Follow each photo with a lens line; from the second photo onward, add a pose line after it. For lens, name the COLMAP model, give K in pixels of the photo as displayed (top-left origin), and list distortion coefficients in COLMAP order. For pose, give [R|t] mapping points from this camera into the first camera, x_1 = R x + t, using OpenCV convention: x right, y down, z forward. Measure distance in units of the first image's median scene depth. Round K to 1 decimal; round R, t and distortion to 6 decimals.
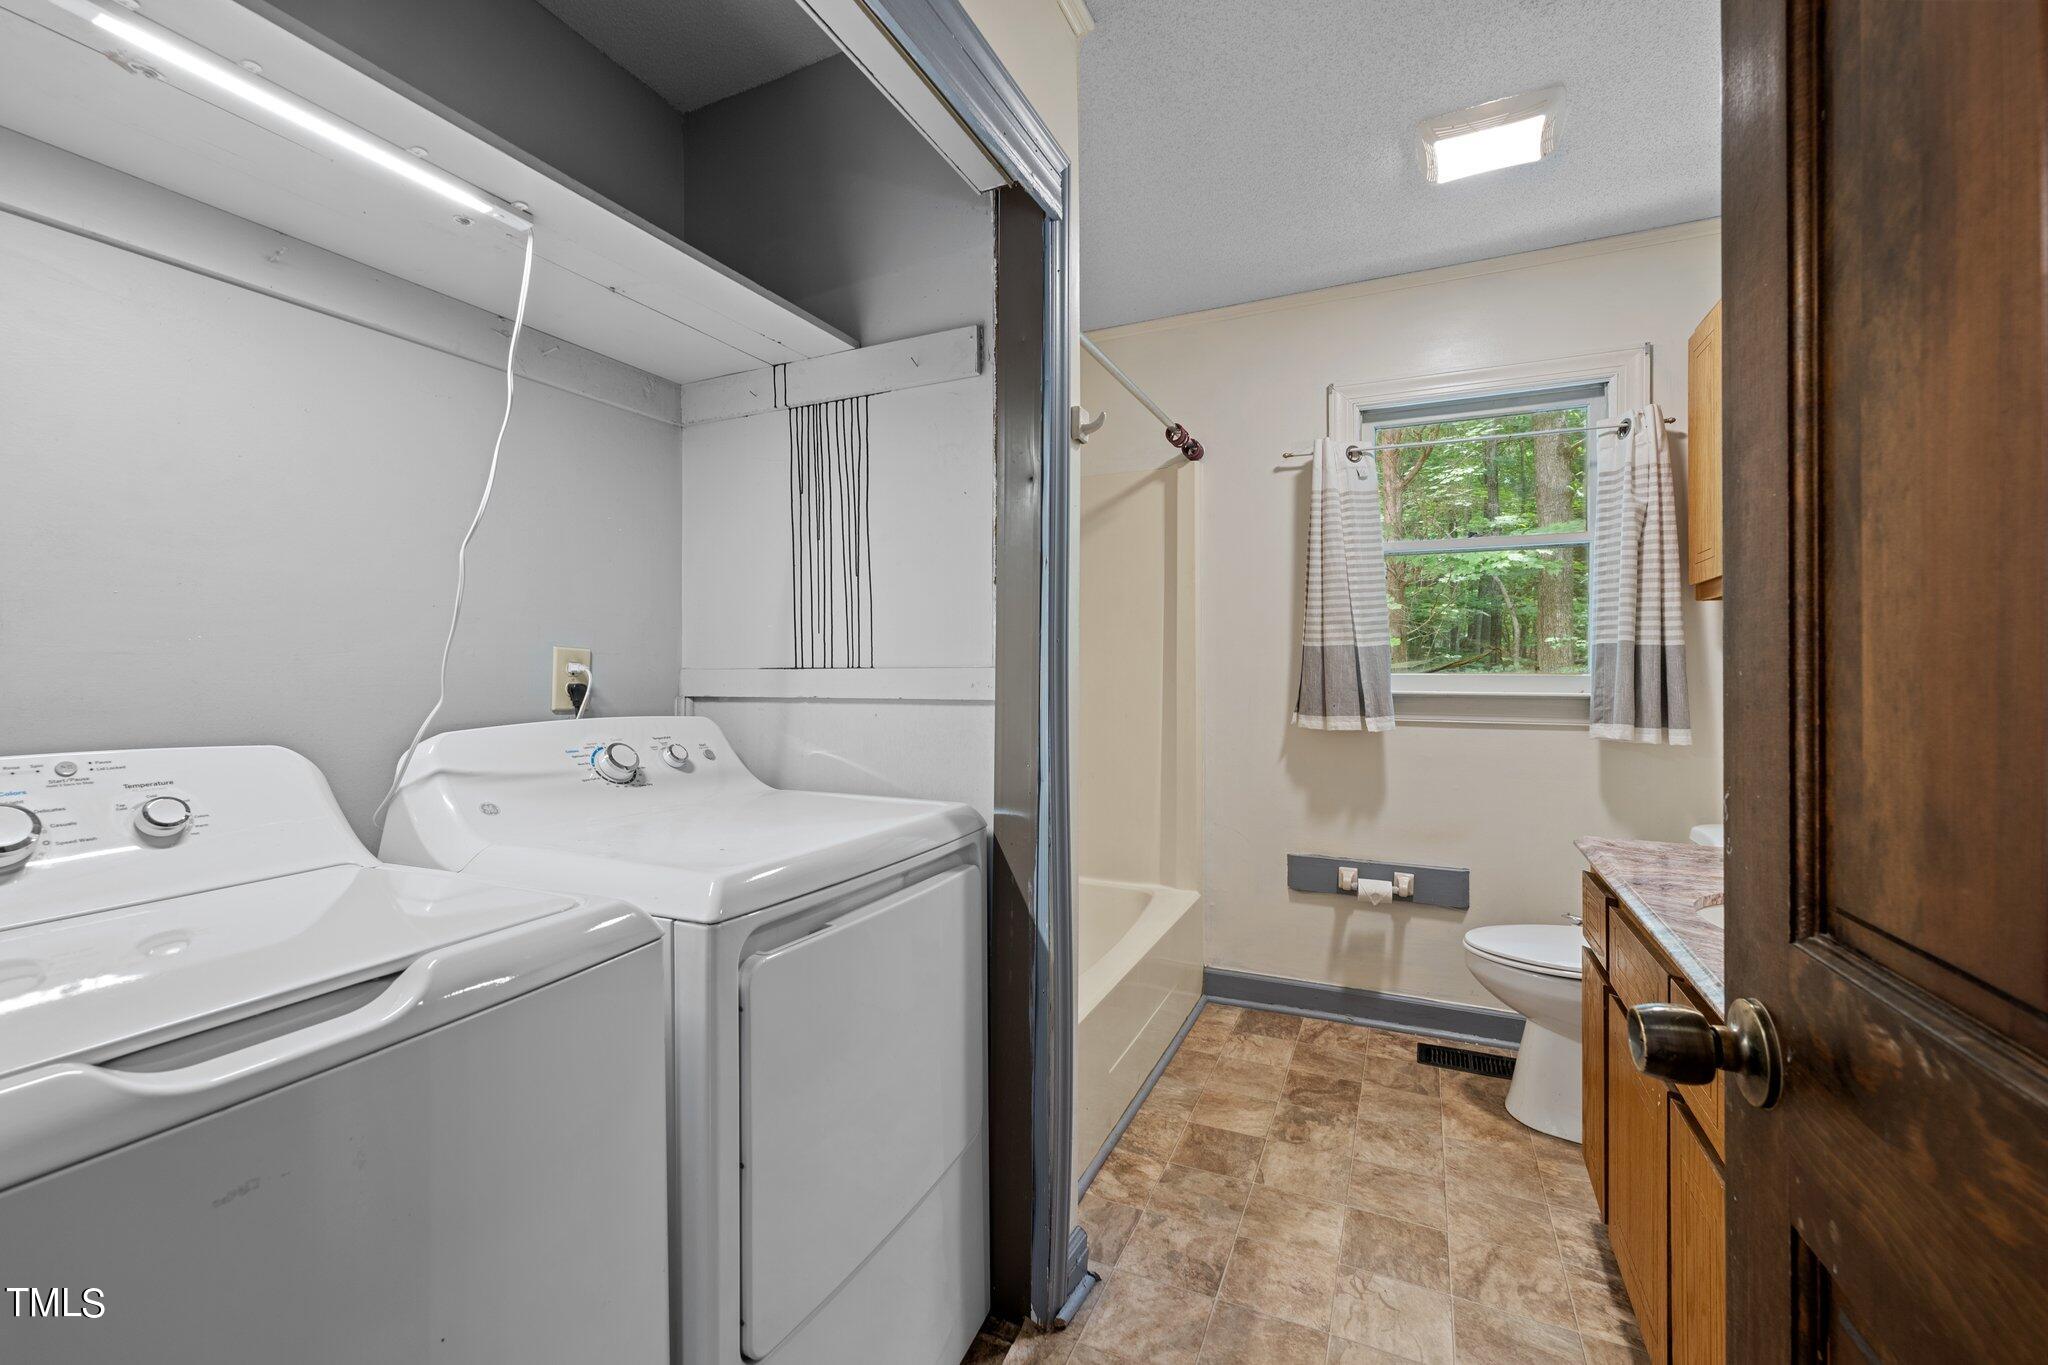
lens RADIAL K [[847.0, 0, 1018.1], [0, 847.0, 662.8], [0, 0, 1]] dist [0.001785, -0.000535]
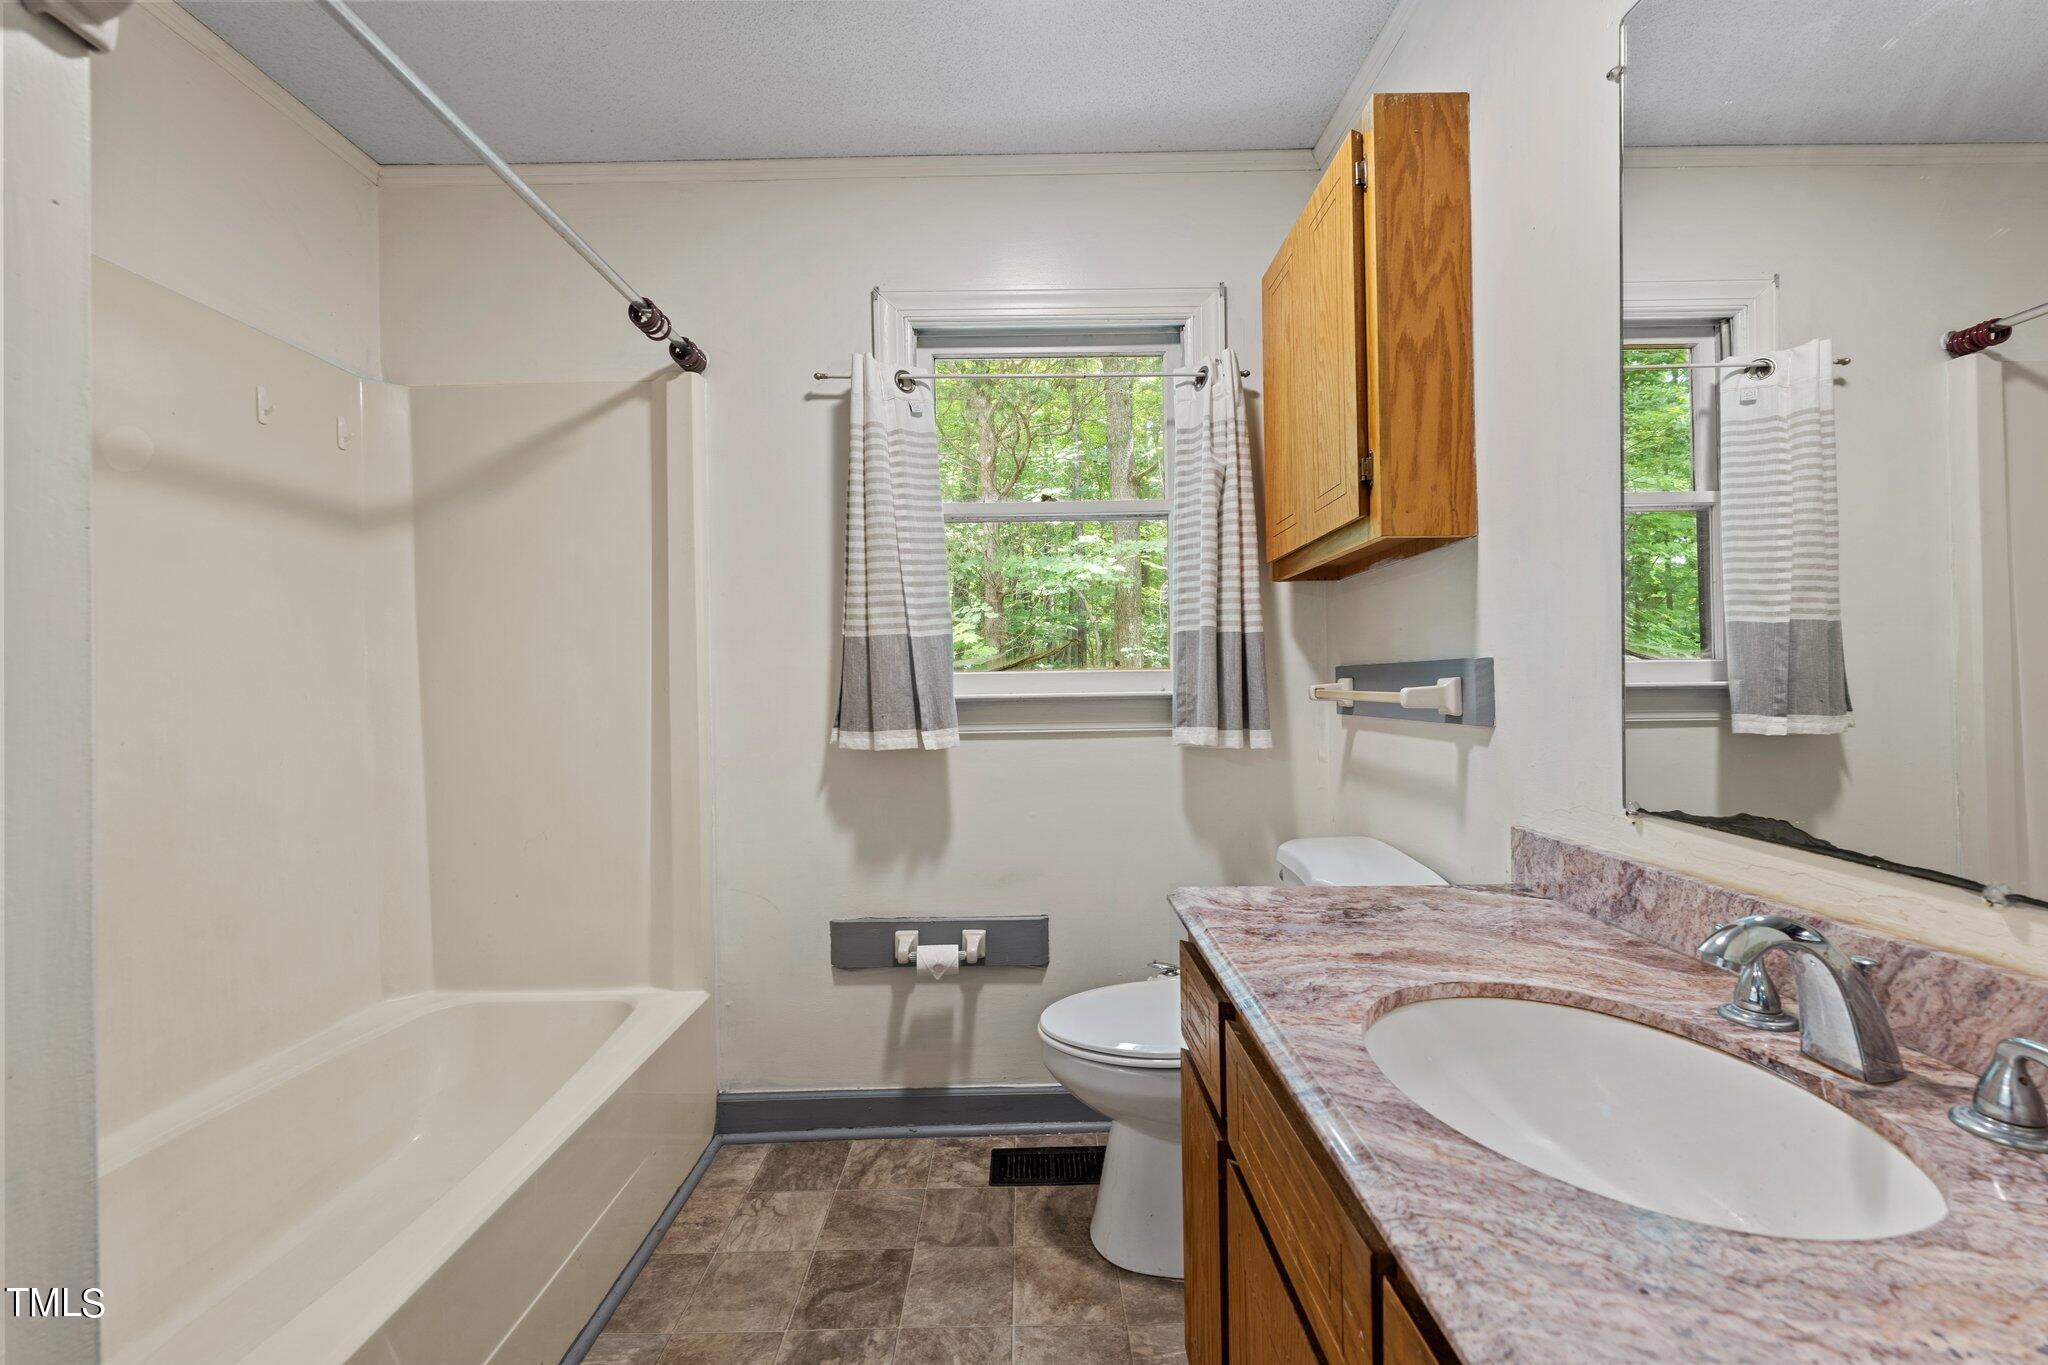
lens RADIAL K [[847.0, 0, 1027.1], [0, 847.0, 682.3], [0, 0, 1]] dist [0.001785, -0.000535]
pose [[0.901772, -0.017408, 0.431862, 0.180684], [0.015221, 0.999848, 0.008520, 0.017467], [-0.431944, -0.001109, 0.901900, 0.301111]]
